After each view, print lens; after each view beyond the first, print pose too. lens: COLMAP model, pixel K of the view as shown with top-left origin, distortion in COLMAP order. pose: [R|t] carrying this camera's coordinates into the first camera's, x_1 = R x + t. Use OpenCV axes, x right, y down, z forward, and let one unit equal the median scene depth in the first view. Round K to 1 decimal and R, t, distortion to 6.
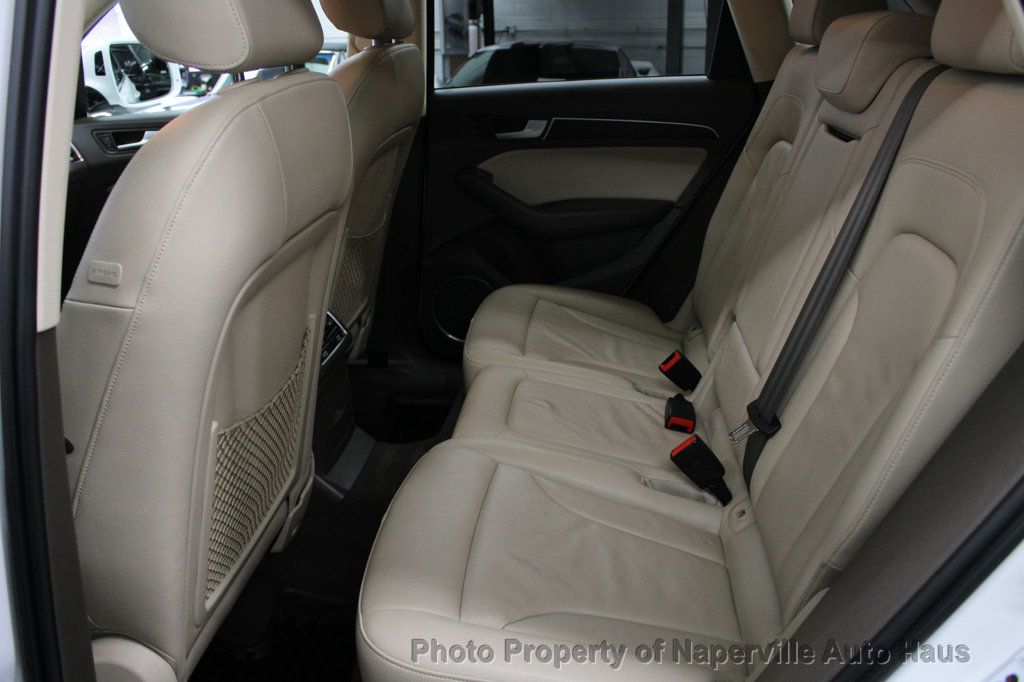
lens RADIAL K [[854.2, 0, 512.0], [0, 854.2, 341.0], [0, 0, 1]] dist [-0.155183, 0.108652]
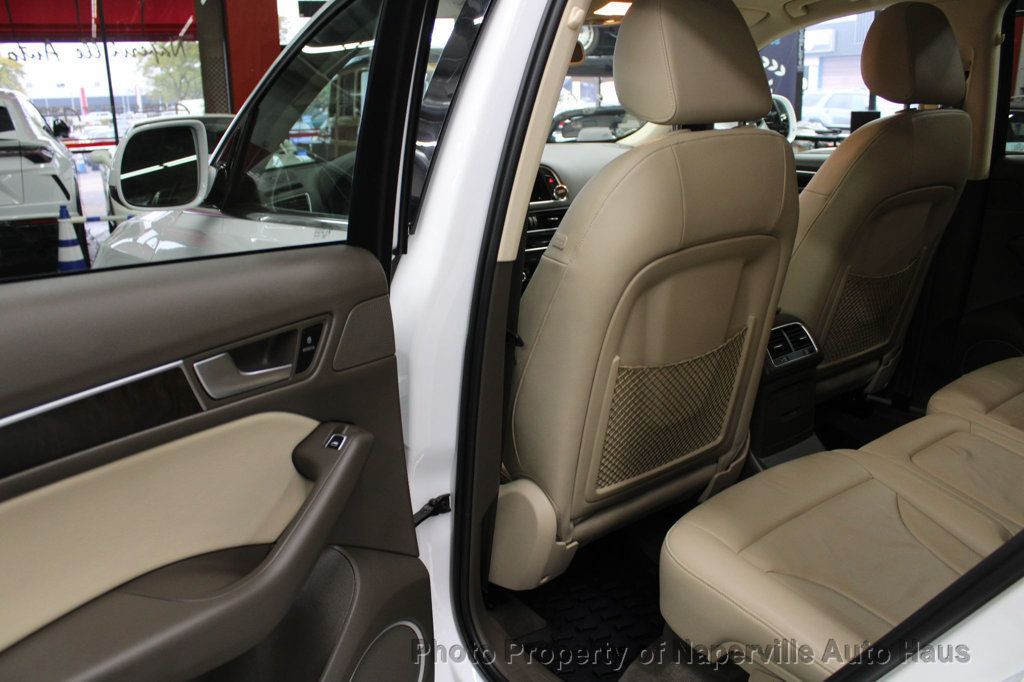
lens RADIAL K [[854.2, 0, 512.0], [0, 854.2, 341.0], [0, 0, 1]] dist [-0.155183, 0.108652]
pose [[0.685436, 0.198533, -0.700544, 0.342957], [-0.238402, 0.970270, 0.041713, 0.031911], [0.687999, 0.138419, 0.712389, -0.119081]]
